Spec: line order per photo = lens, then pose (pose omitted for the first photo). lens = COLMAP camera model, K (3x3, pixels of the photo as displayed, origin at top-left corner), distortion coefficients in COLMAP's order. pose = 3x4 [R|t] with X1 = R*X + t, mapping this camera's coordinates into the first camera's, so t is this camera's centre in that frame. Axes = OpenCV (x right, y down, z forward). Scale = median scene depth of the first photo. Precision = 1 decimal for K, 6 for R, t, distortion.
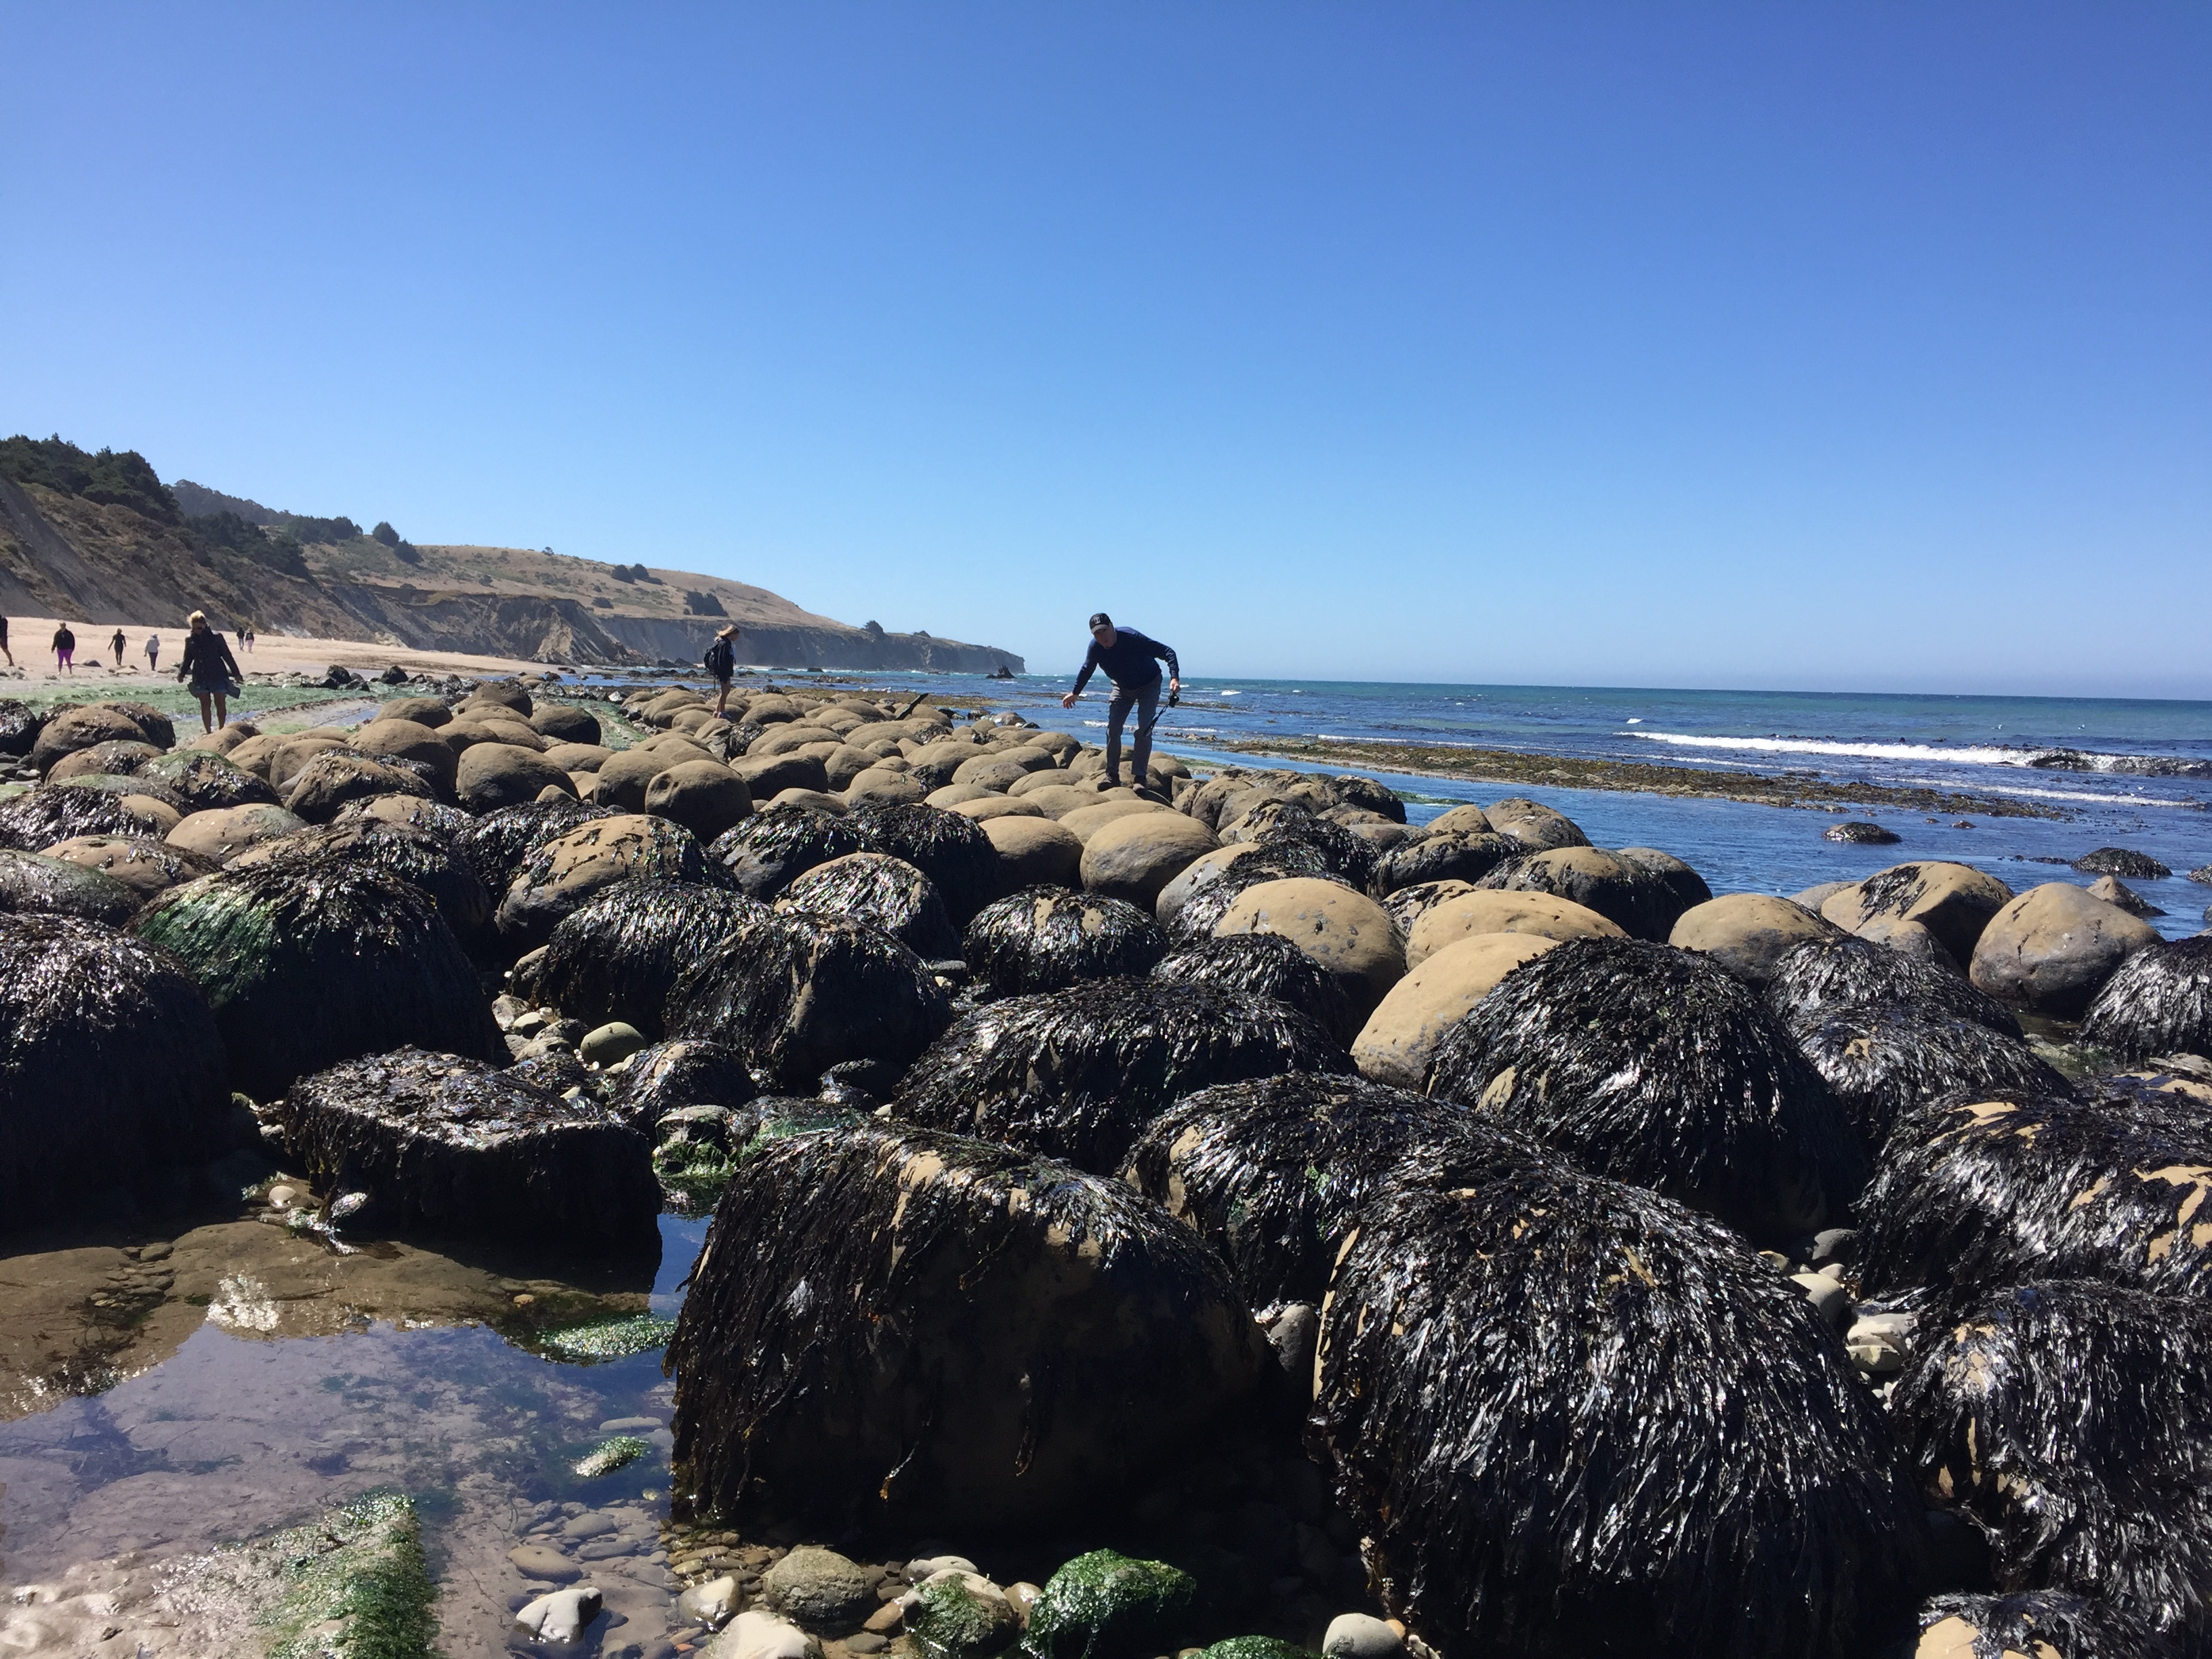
lens RADIAL K [[1897.1, 0, 1100.8], [0, 1897.1, 837.3], [0, 0, 1]] dist [0.092963, -0.132615]
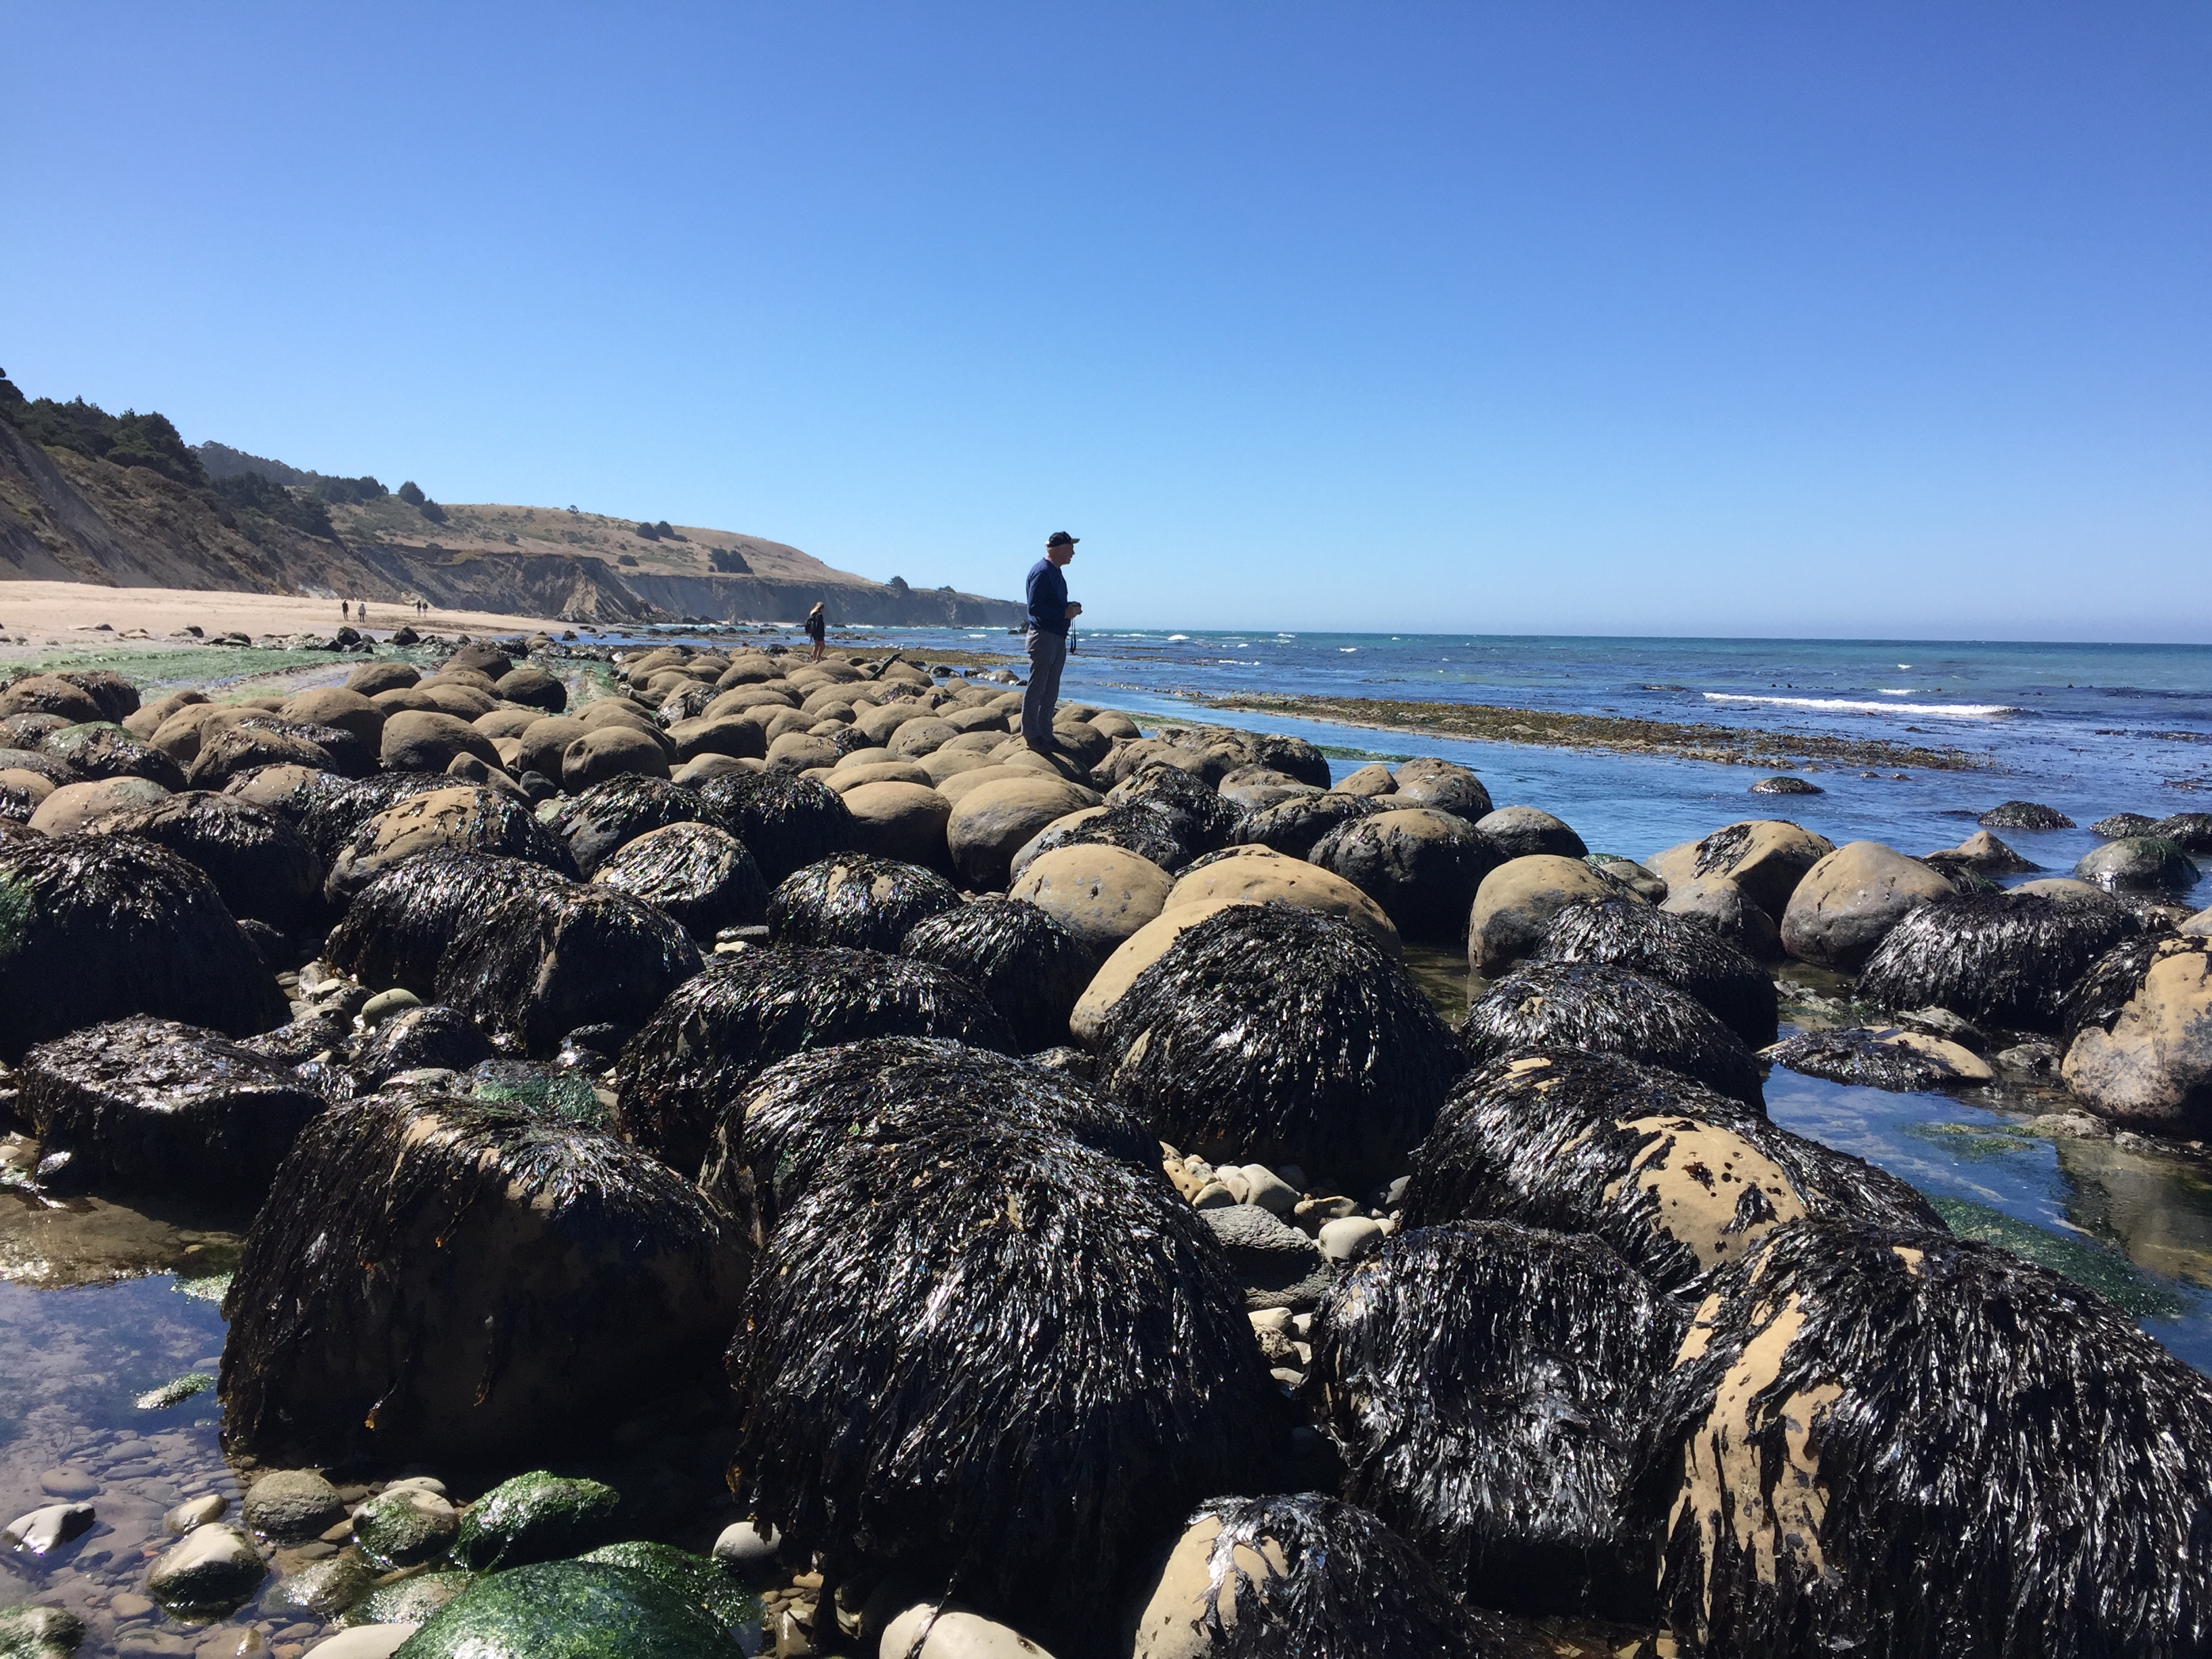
lens RADIAL K [[1895.9, 0, 1101.6], [0, 1895.9, 837.8], [0, 0, 1]] dist [0.092787, -0.134236]
pose [[0.999874, -0.007116, -0.014196, 0.169739], [0.007459, 0.999677, 0.024302, -0.009863], [0.014018, -0.024405, 0.999604, -0.050660]]
